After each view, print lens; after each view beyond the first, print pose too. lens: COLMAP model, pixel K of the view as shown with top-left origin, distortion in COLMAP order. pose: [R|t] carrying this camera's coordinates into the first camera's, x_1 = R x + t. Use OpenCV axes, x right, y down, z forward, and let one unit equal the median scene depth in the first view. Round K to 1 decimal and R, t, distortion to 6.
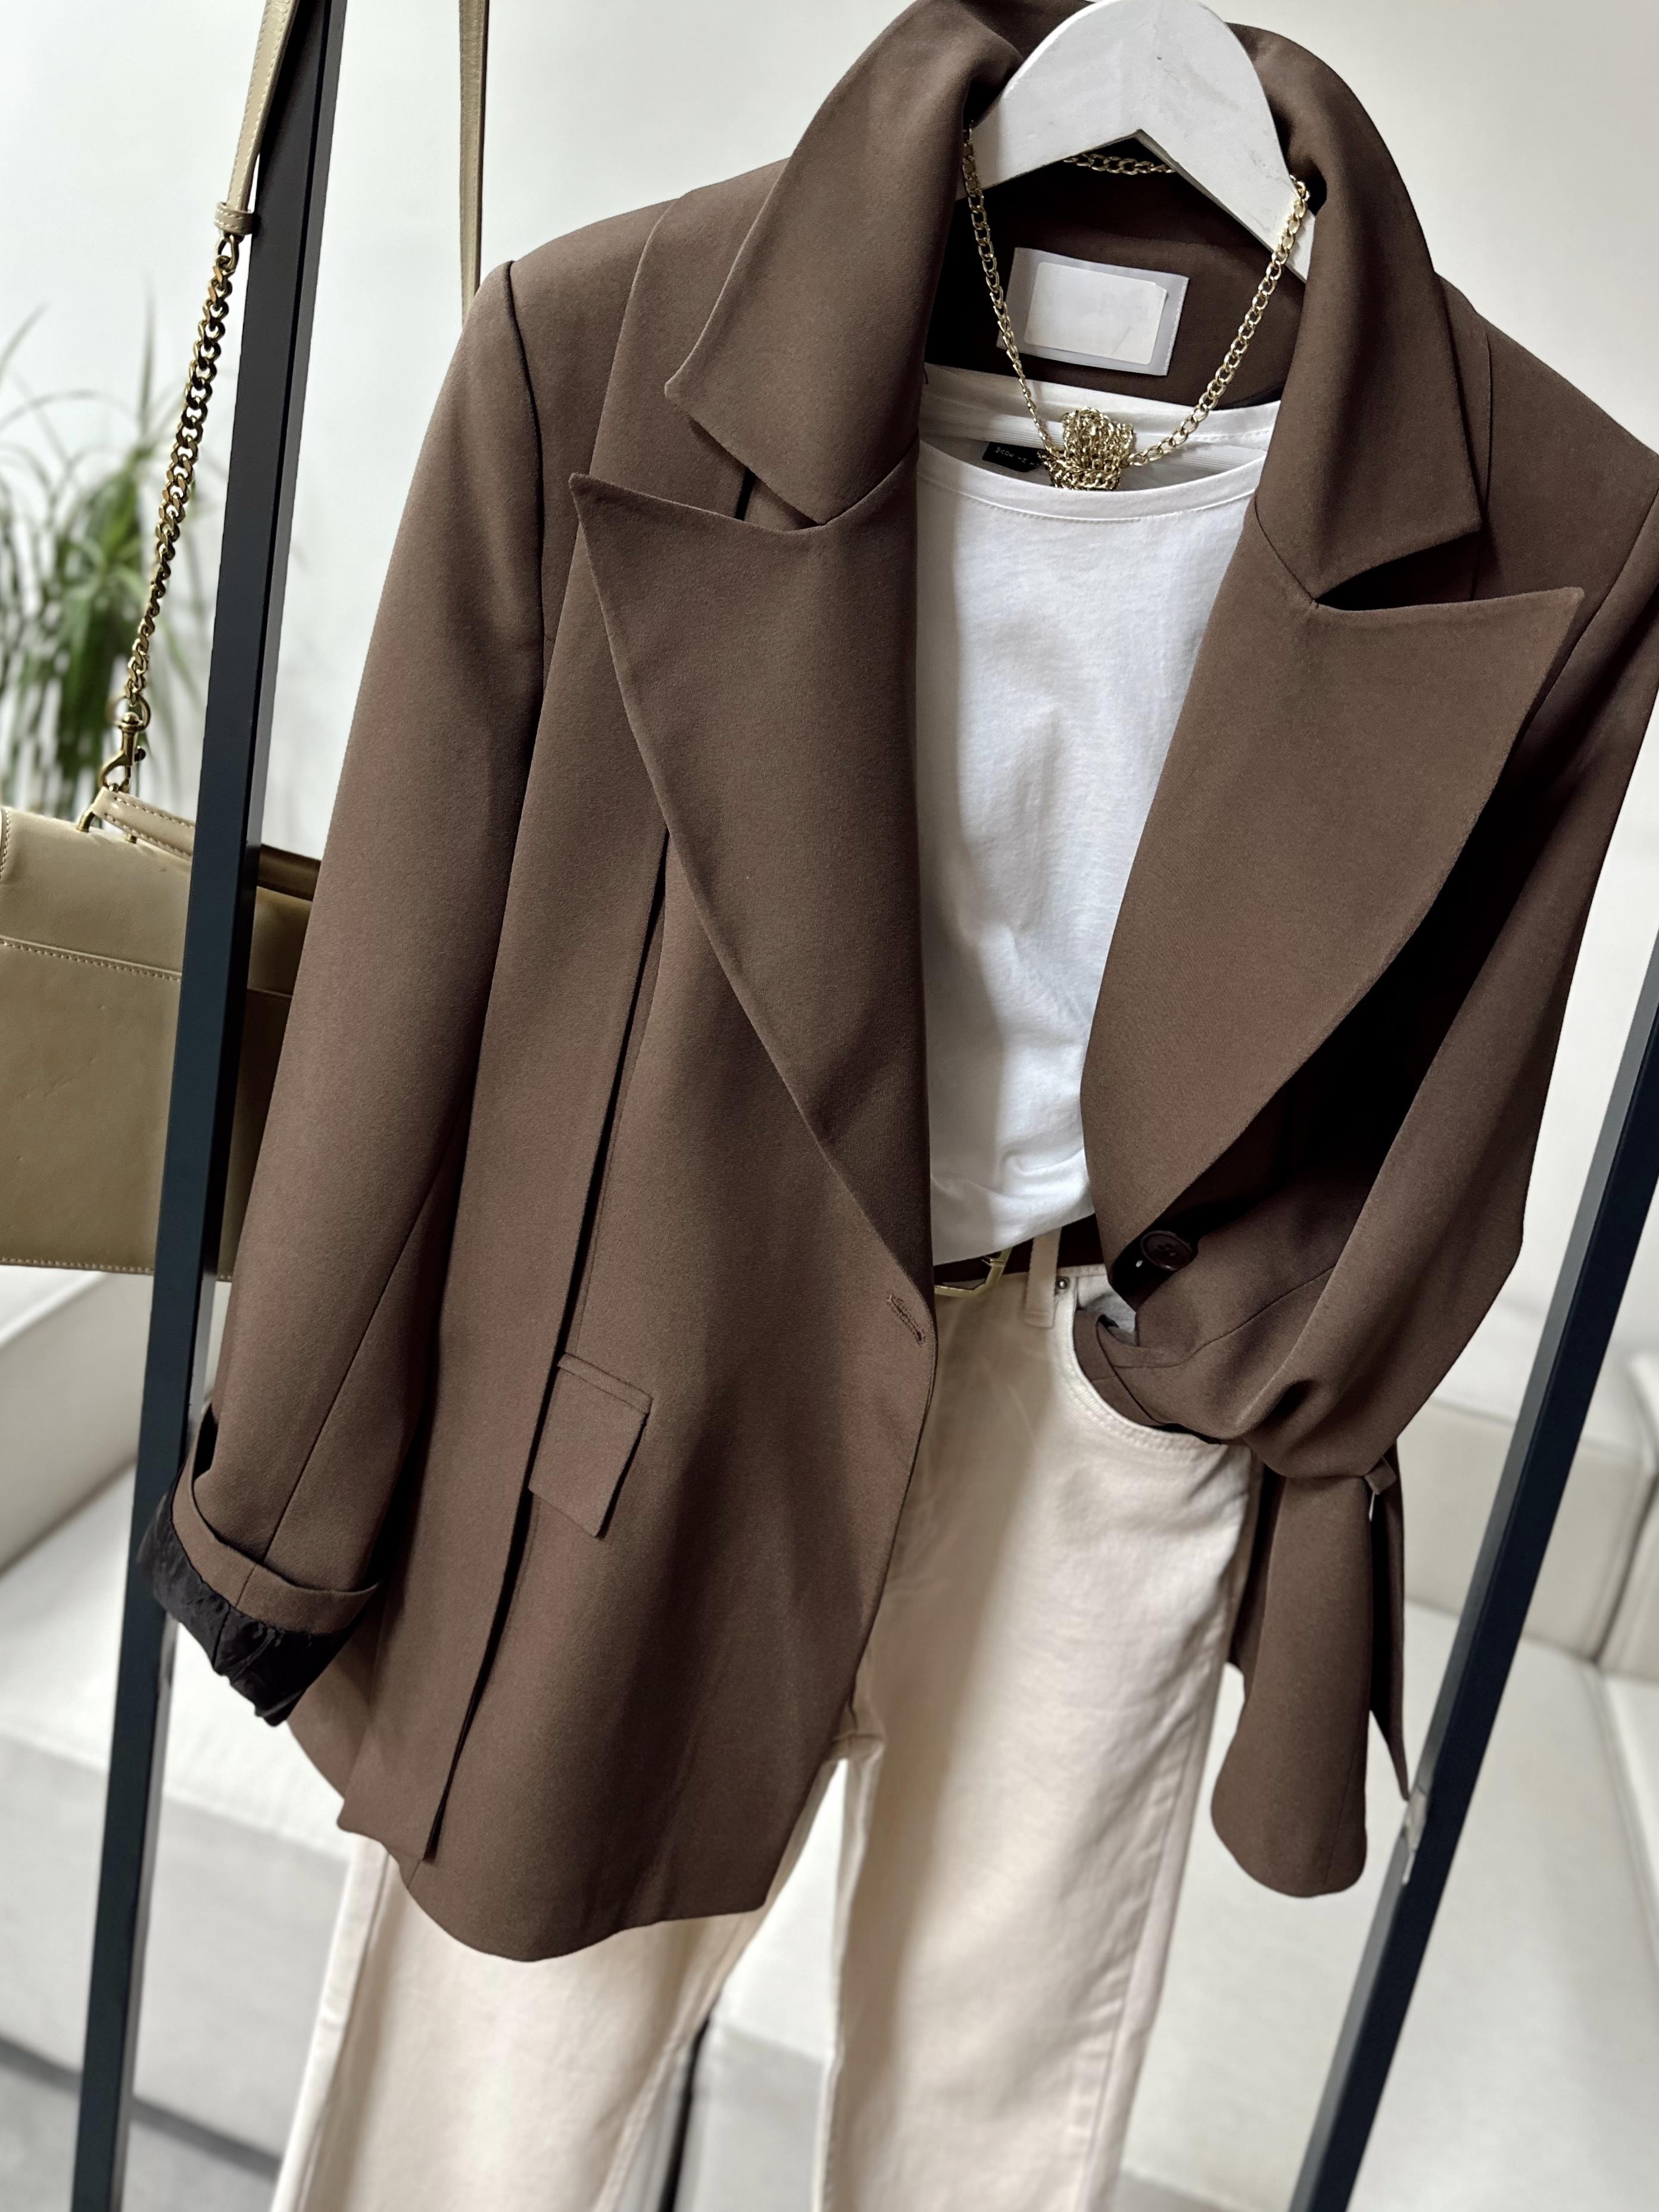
lens RADIAL K [[1561.5, 0, 793.7], [0, 1561.5, 1030.8], [0, 0, 1]] dist [0.102905, -0.152656]
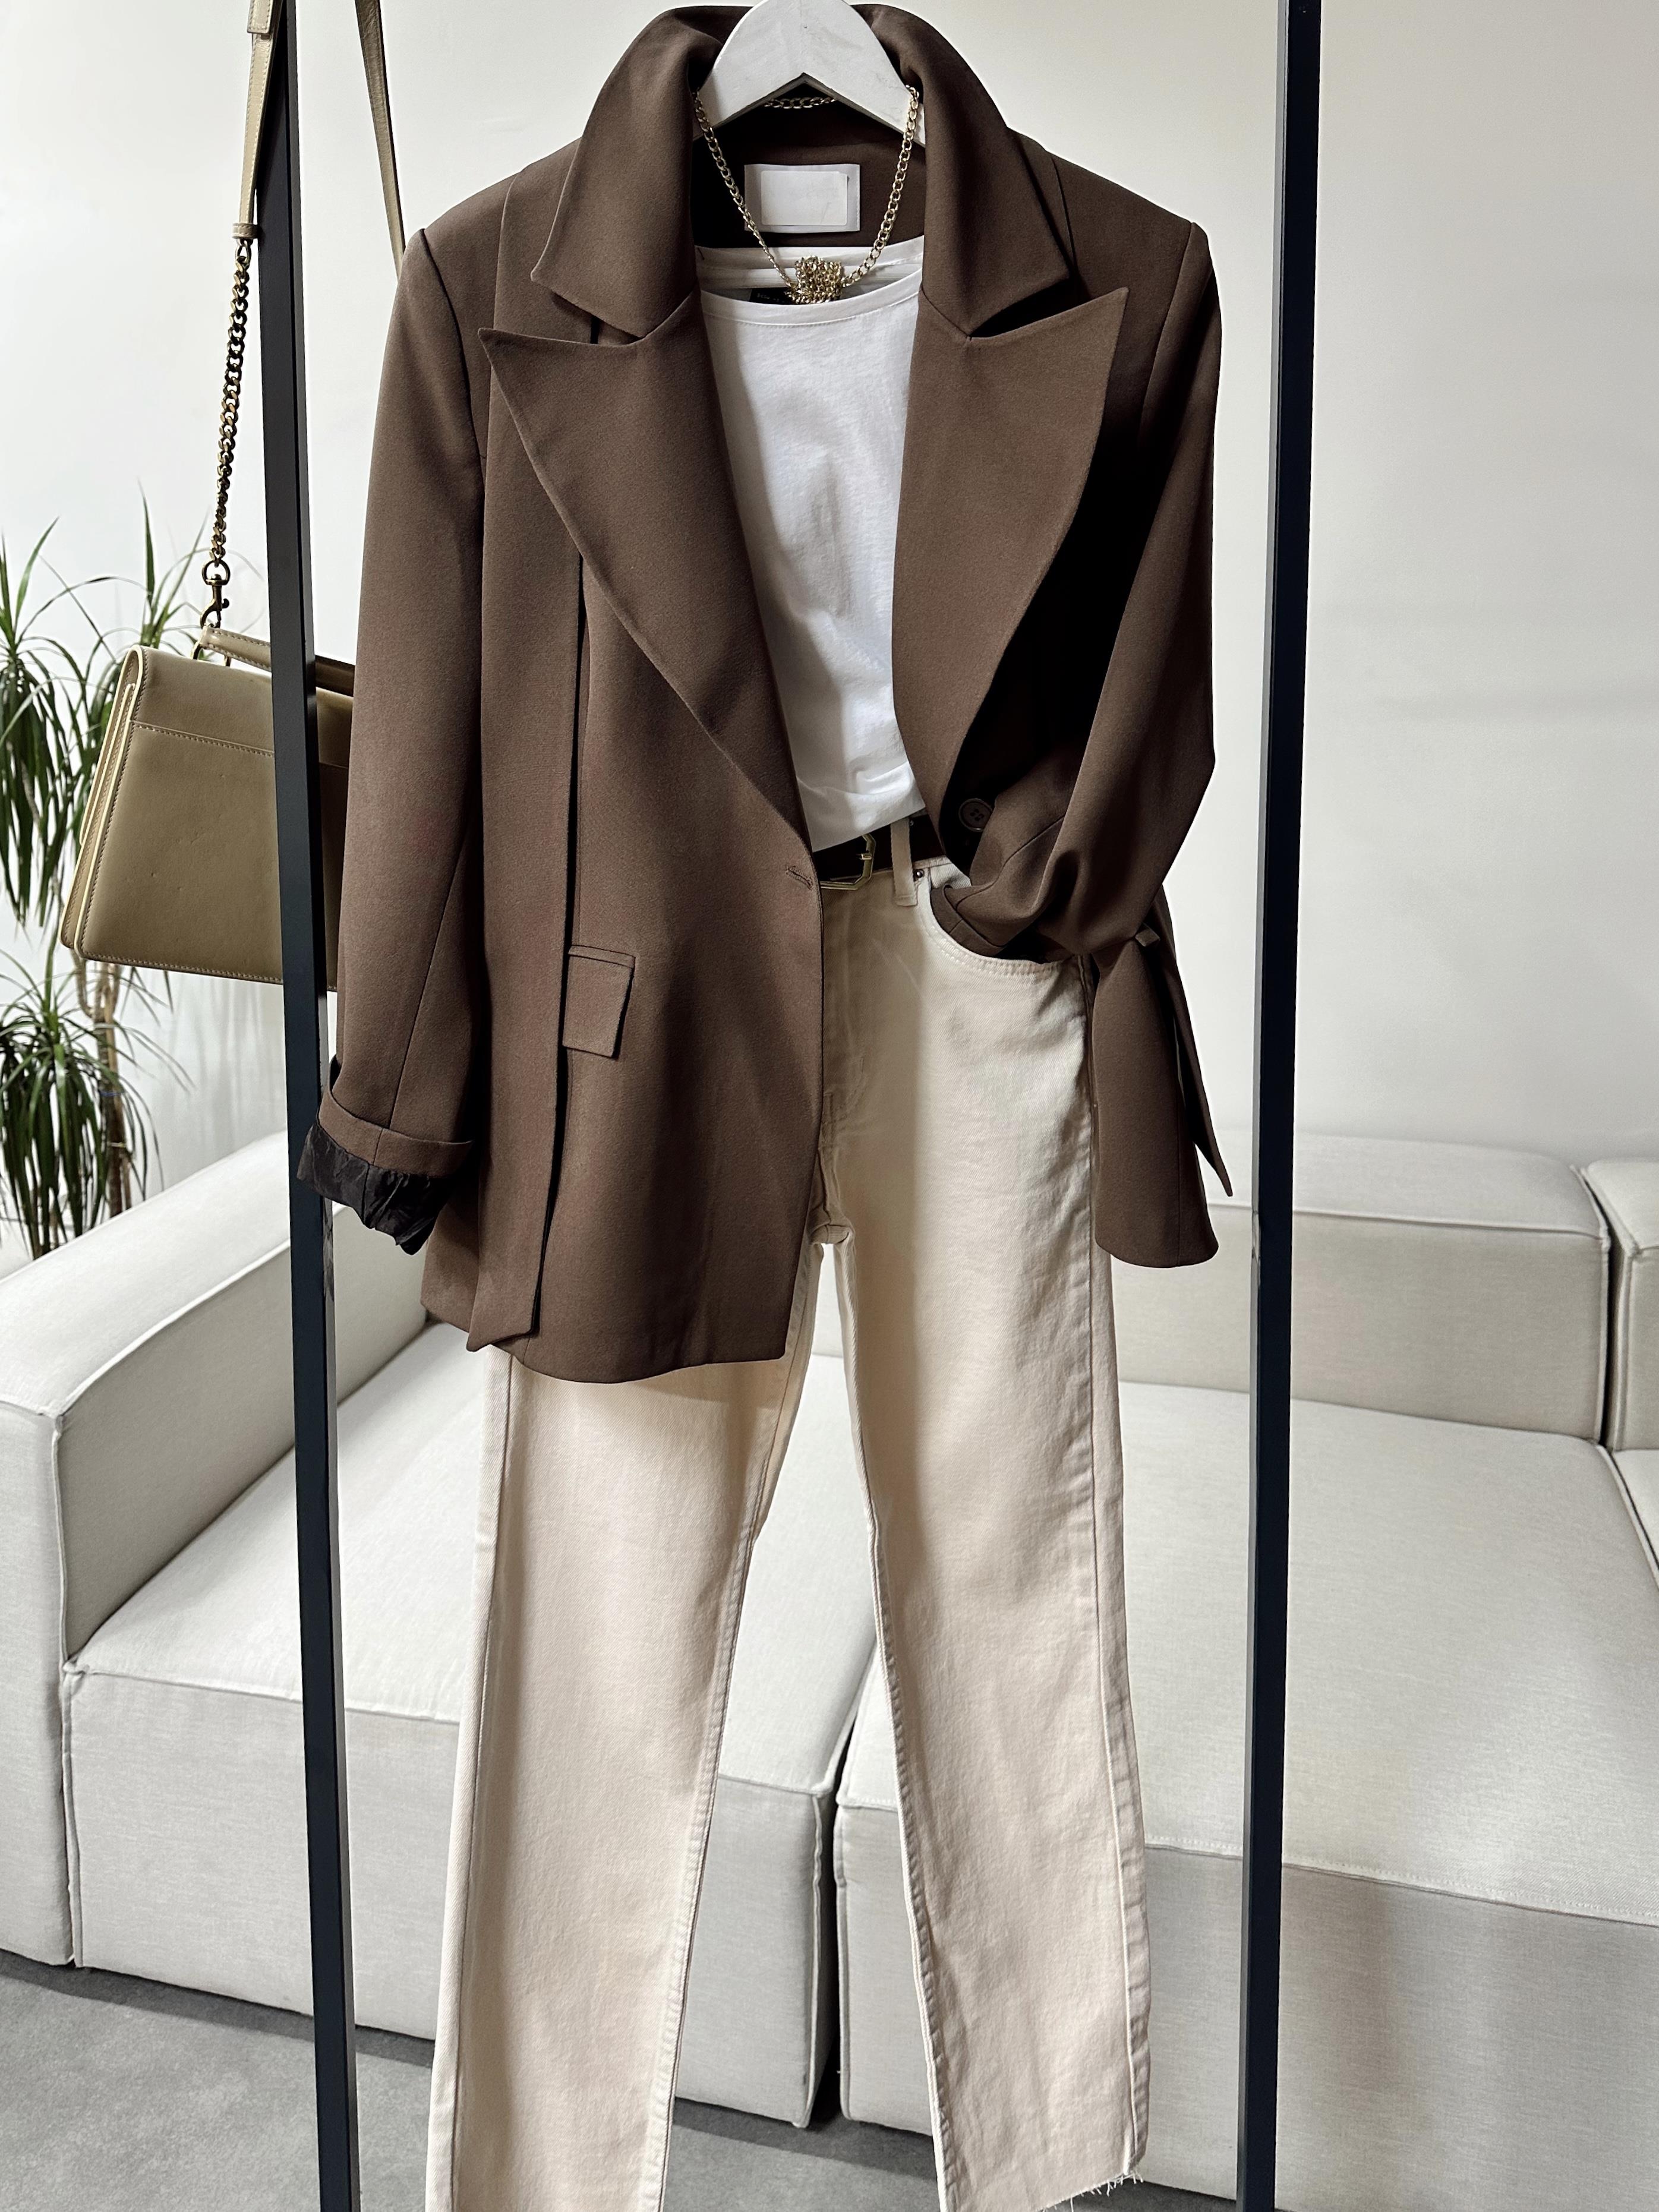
lens RADIAL K [[1561.5, 0, 793.7], [0, 1561.5, 1030.8], [0, 0, 1]] dist [0.102905, -0.152656]
pose [[0.985508, -0.169272, -0.010981, 0.058901], [0.167090, 0.979886, -0.109104, 0.483340], [0.029228, 0.105688, 0.993970, -0.422656]]
